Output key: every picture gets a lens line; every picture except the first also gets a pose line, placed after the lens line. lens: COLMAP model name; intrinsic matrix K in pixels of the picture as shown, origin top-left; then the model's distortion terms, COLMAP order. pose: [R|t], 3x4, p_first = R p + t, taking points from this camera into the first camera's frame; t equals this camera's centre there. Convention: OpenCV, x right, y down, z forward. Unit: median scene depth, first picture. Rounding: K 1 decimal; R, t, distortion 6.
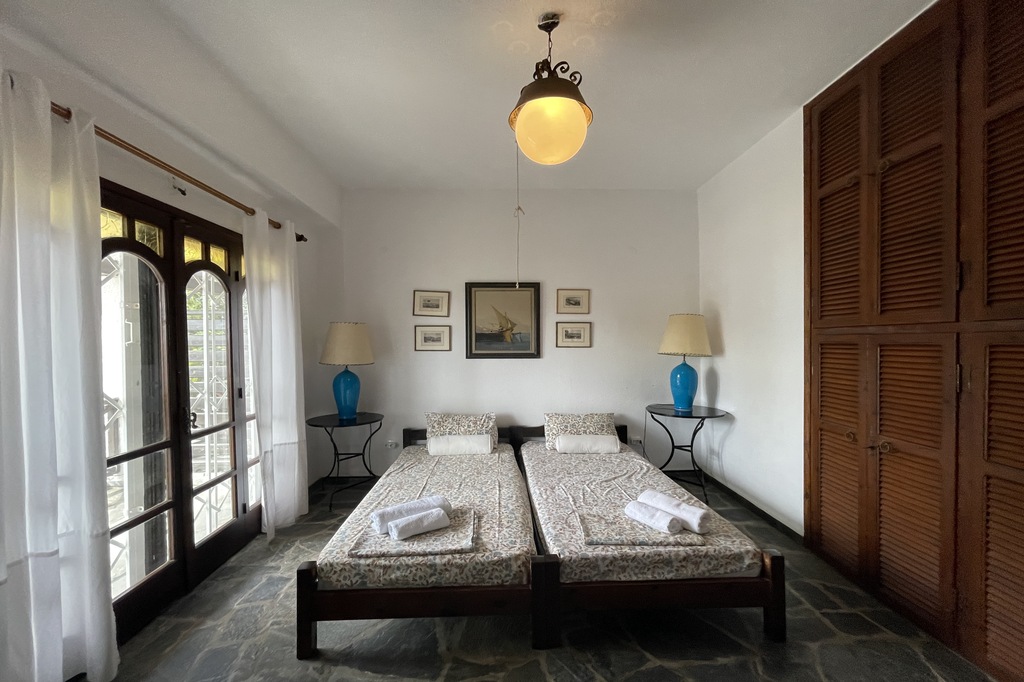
lens RADIAL K [[408.4, 0, 512.0], [0, 408.4, 341.0], [0, 0, 1]] dist [-0.001434, 0.000037]
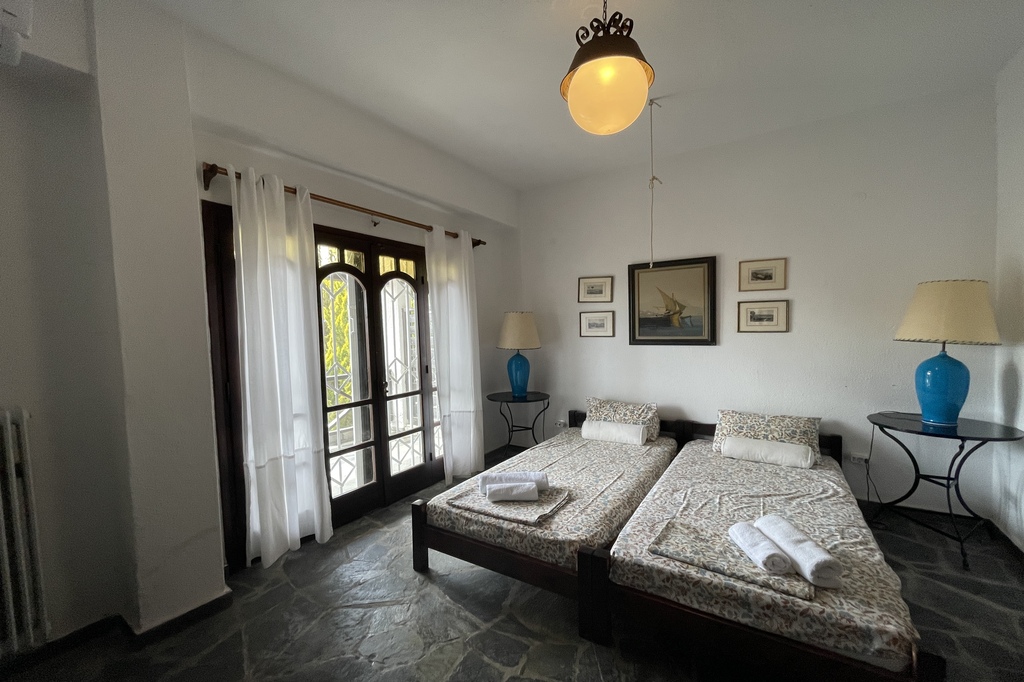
lens RADIAL K [[410.6, 0, 513.7], [0, 410.6, 344.0], [0, 0, 1]] dist [-0.001500, 0.000393]
pose [[0.824261, 0.008699, -0.566144, 0.314660], [0.015579, 0.999155, 0.038034, 0.000644], [0.565996, -0.040170, 0.823429, 0.073681]]
